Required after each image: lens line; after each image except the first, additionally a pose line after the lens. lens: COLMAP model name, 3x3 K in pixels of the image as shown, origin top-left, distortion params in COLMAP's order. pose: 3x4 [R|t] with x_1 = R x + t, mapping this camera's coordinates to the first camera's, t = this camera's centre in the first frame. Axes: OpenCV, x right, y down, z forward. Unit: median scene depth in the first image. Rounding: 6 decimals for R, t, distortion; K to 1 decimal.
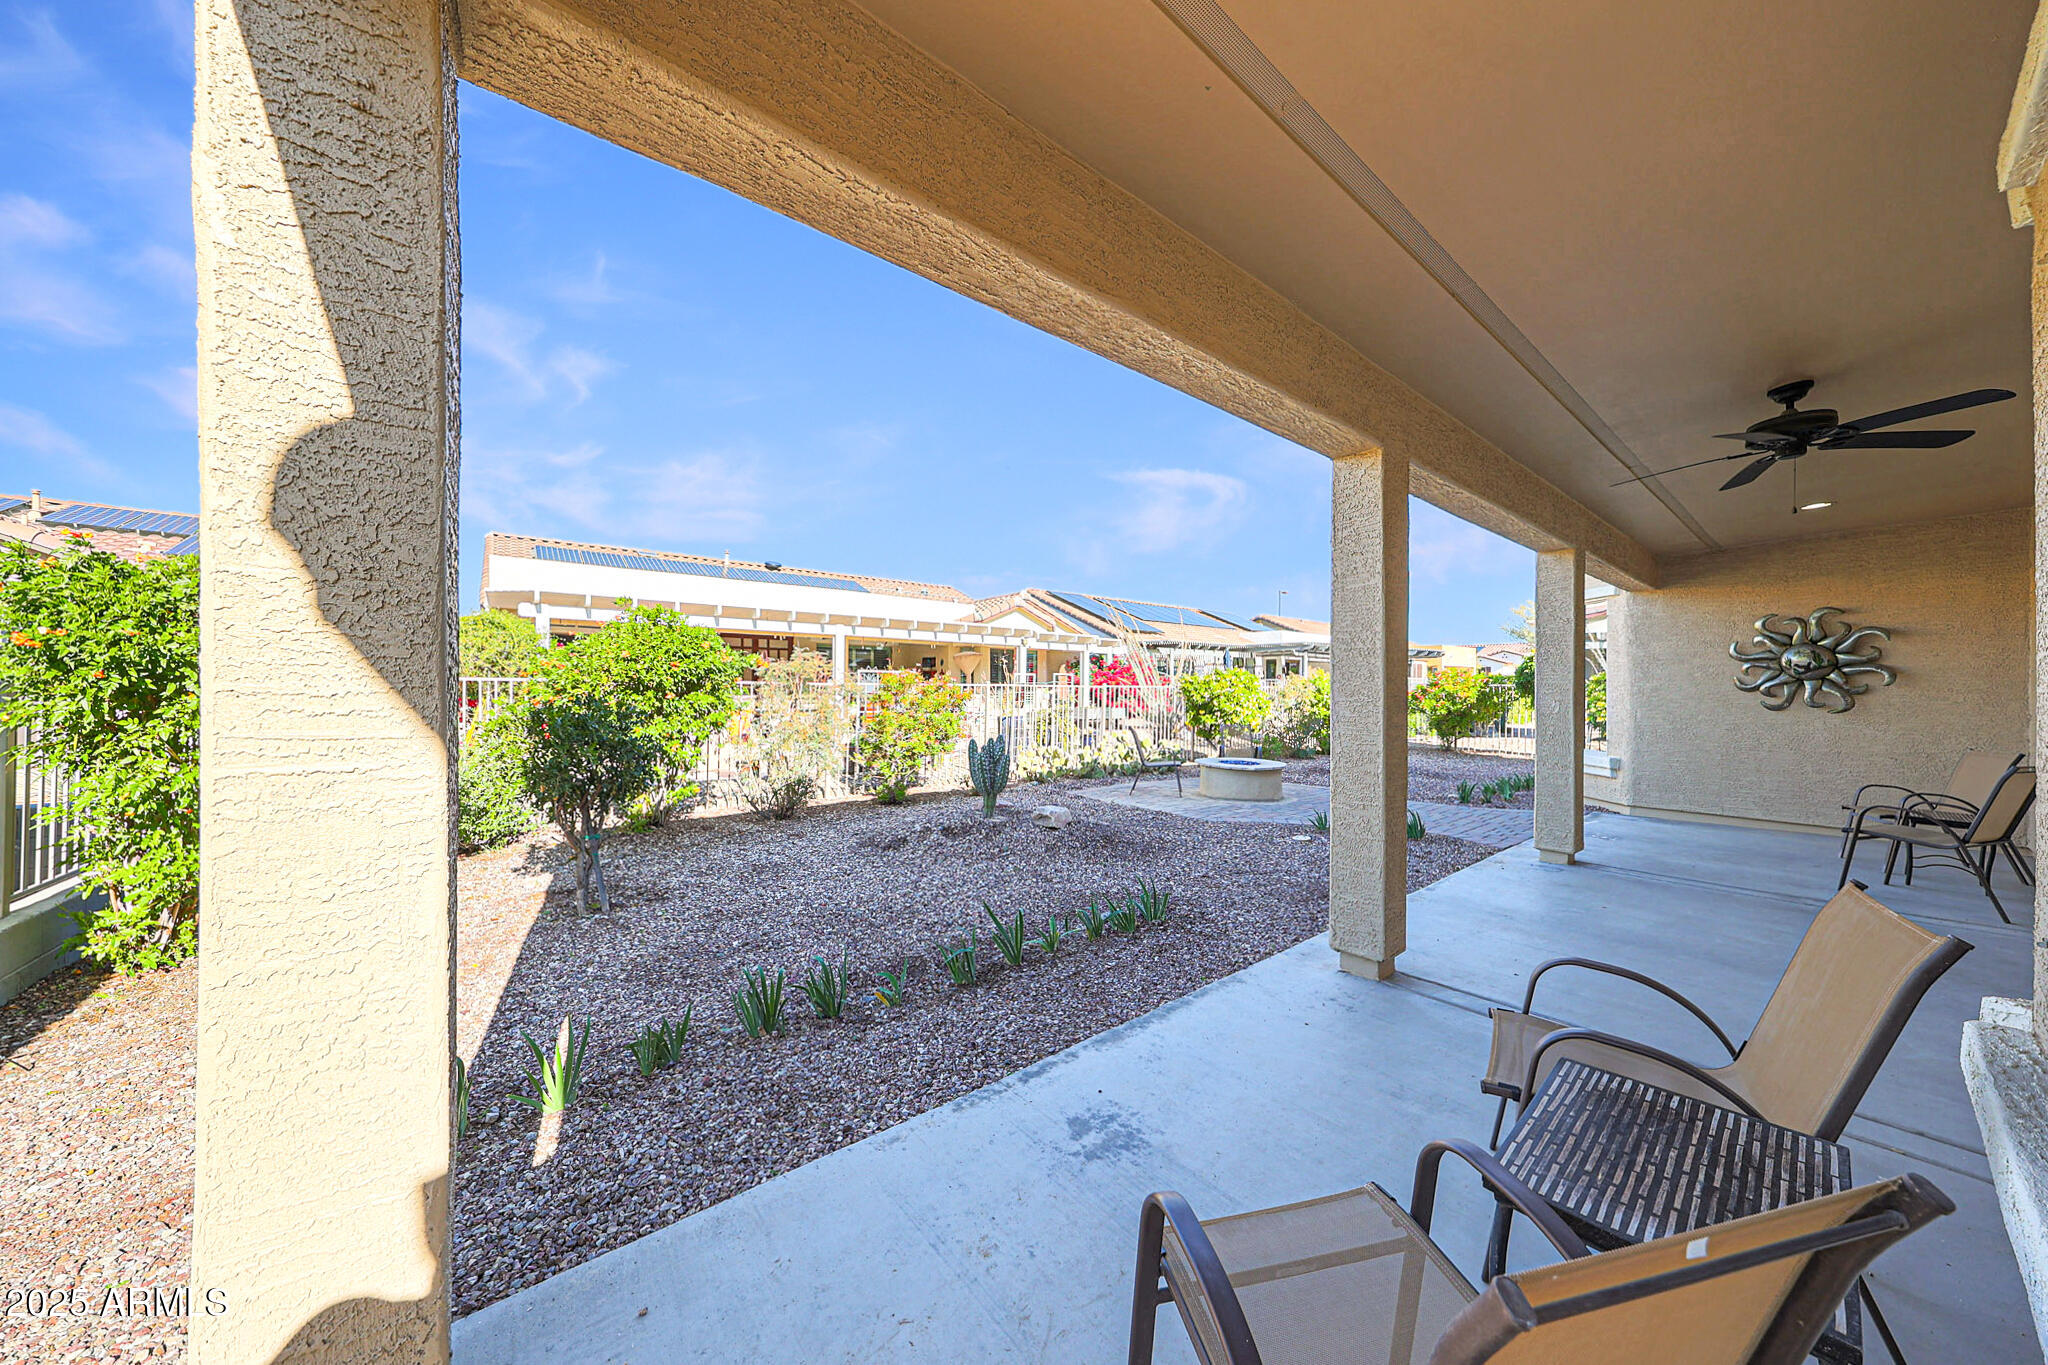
lens RADIAL K [[651.7, 0, 1015.5], [0, 651.7, 689.0], [0, 0, 1]] dist [-0.000042, -0.000003]
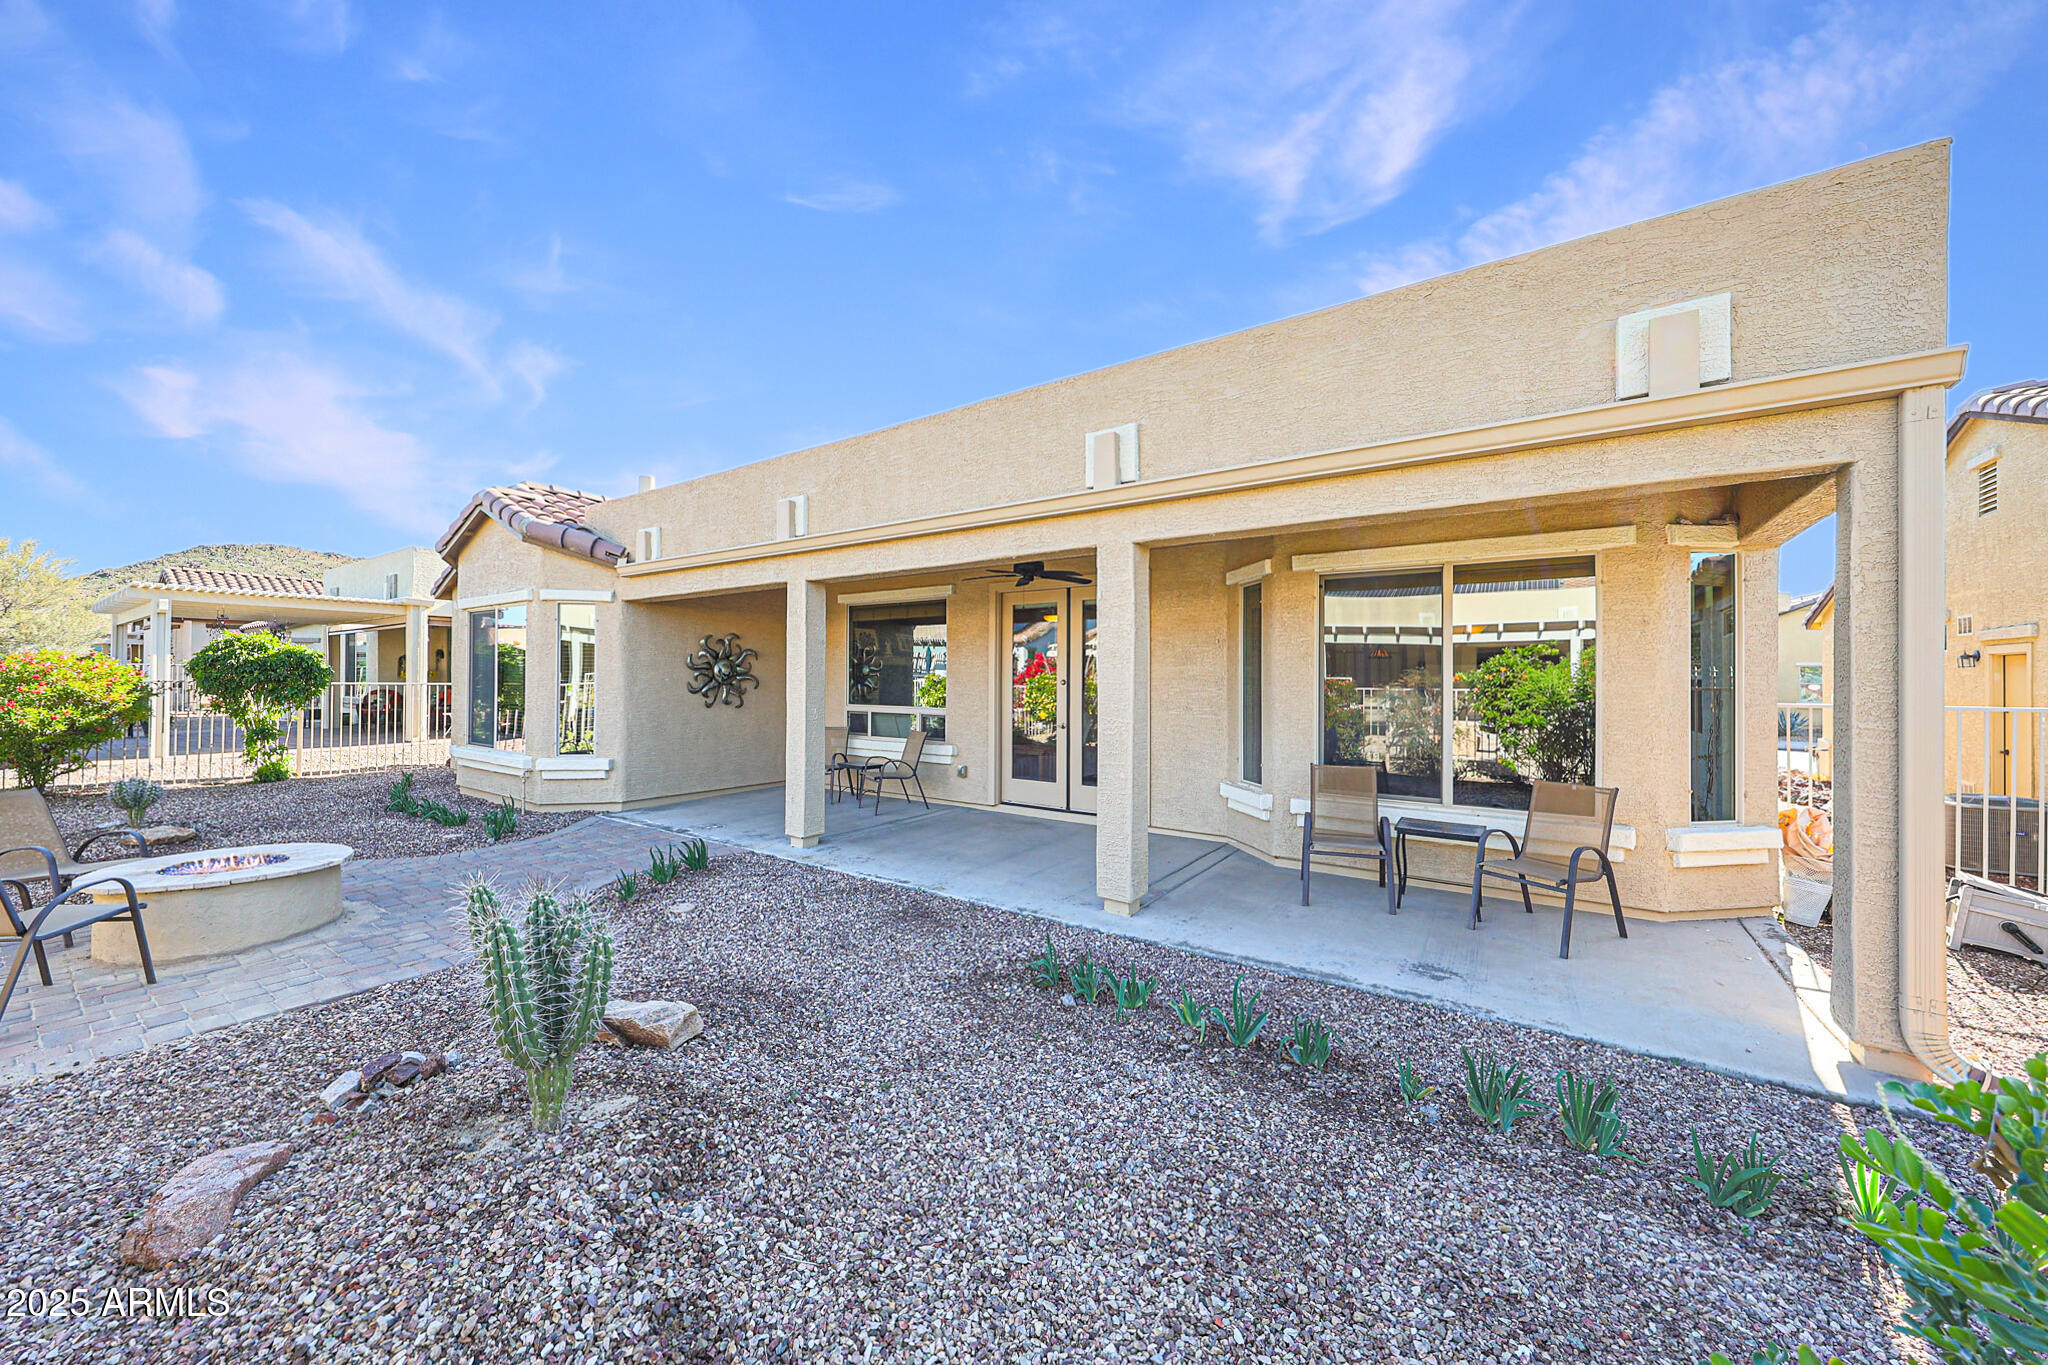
lens RADIAL K [[733.6, 0, 1023.3], [0, 733.6, 675.2], [0, 0, 1]] dist [-0.000621, -0.000039]
pose [[-0.298268, -0.005140, 0.954468, -0.462972], [-0.008711, 0.999959, 0.002663, -0.043289], [-0.954443, -0.007520, -0.298300, 0.851438]]
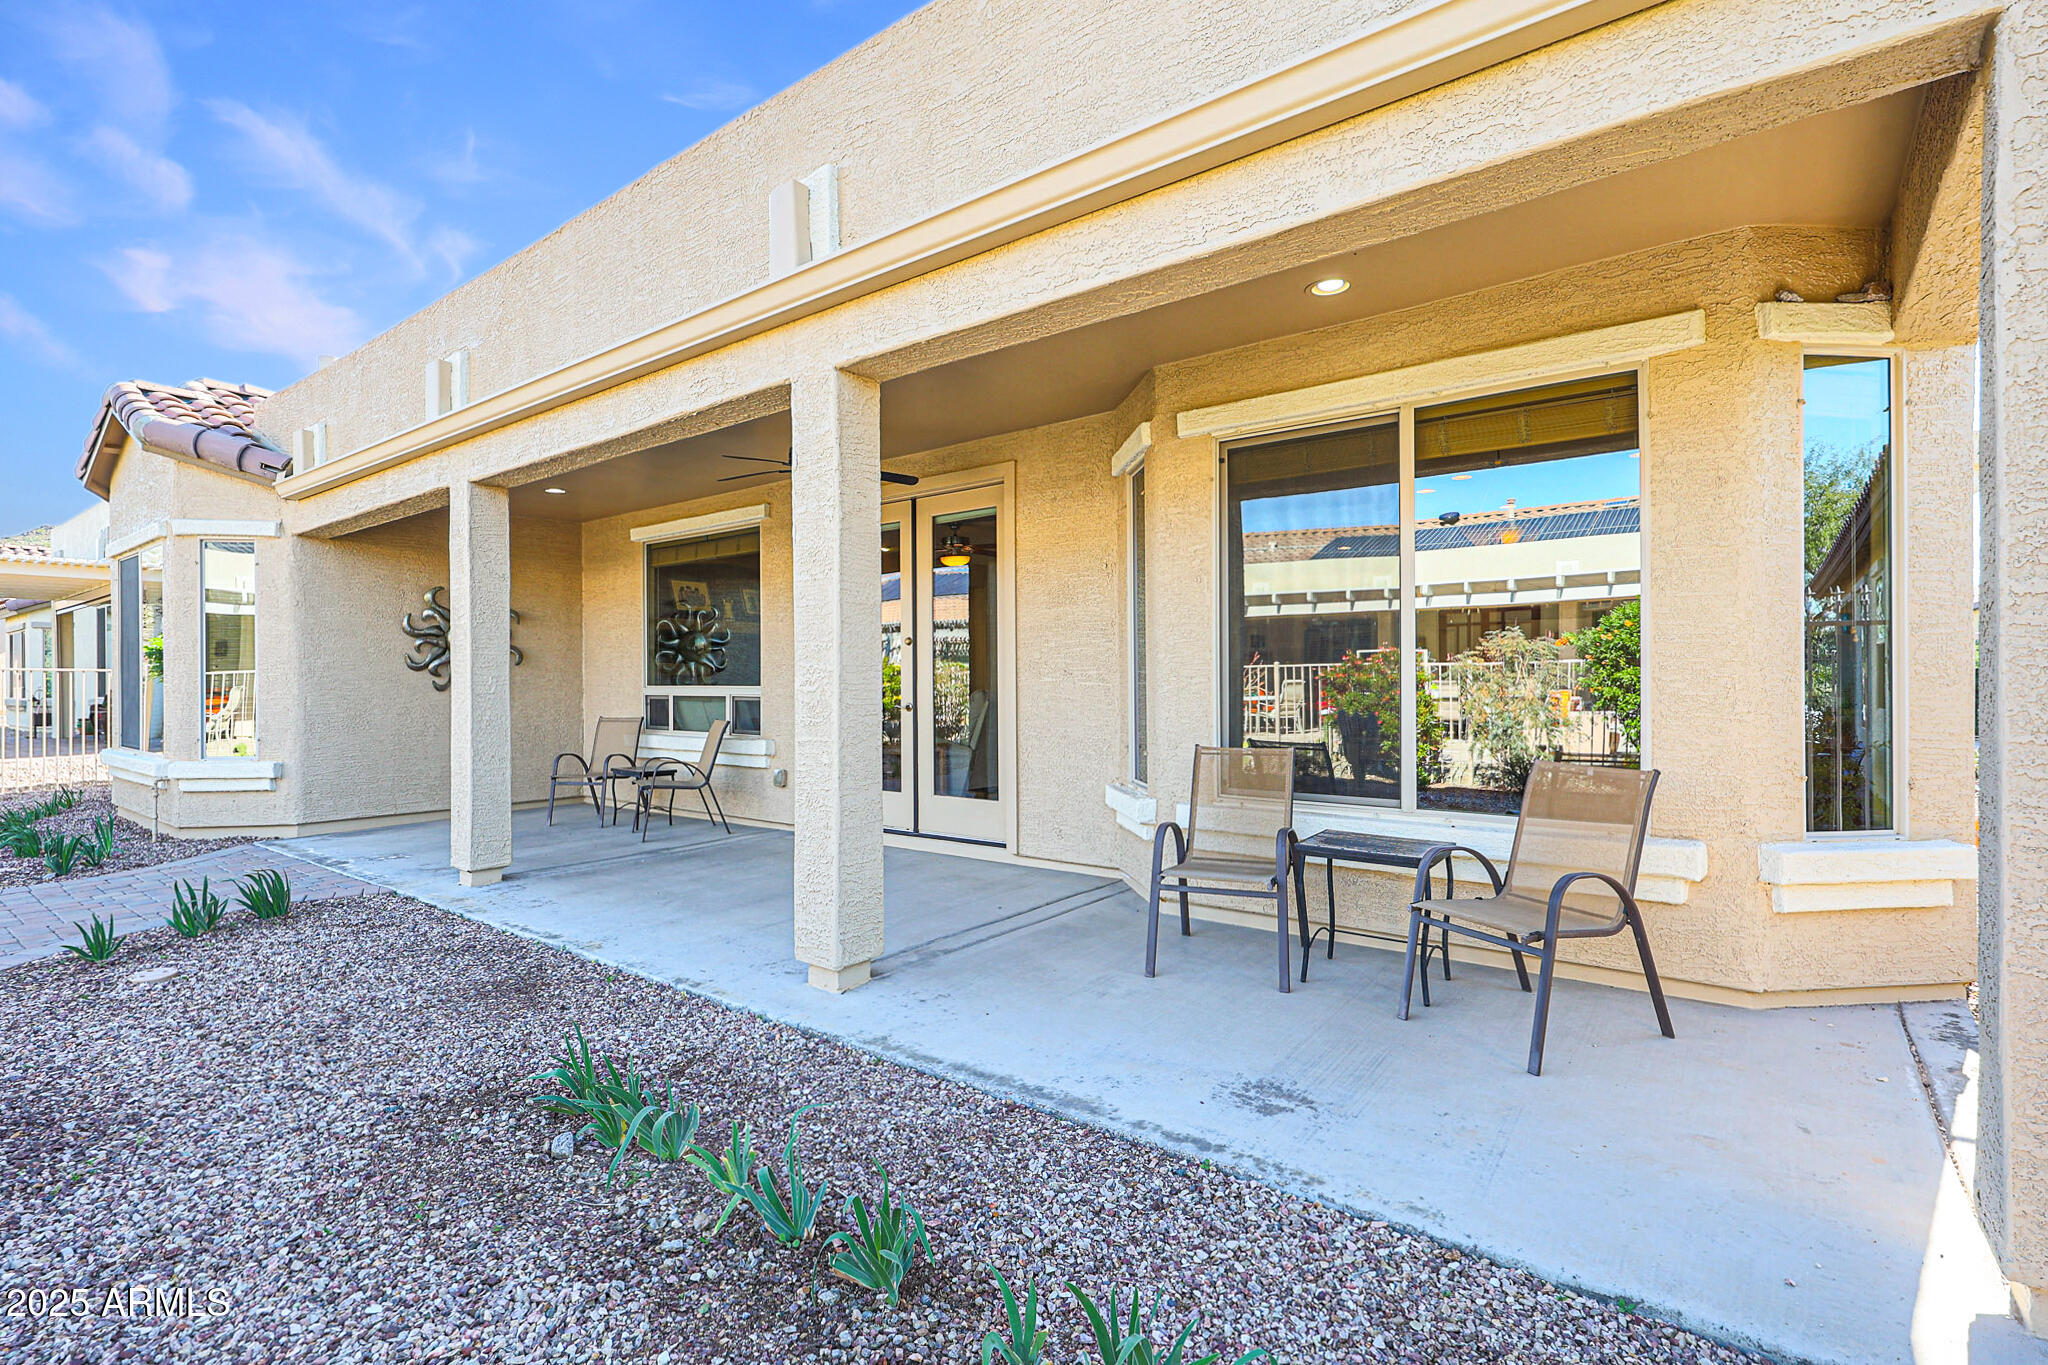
lens RADIAL K [[956.3, 0, 1024.0], [0, 956.3, 682.5], [0, 0, 1]] dist [0.001224, -0.001319]
pose [[-0.247492, -0.007678, 0.968859, -0.371656], [0.002518, 0.999960, 0.008568, 0.011745], [-0.968887, 0.004560, -0.247463, 0.541920]]
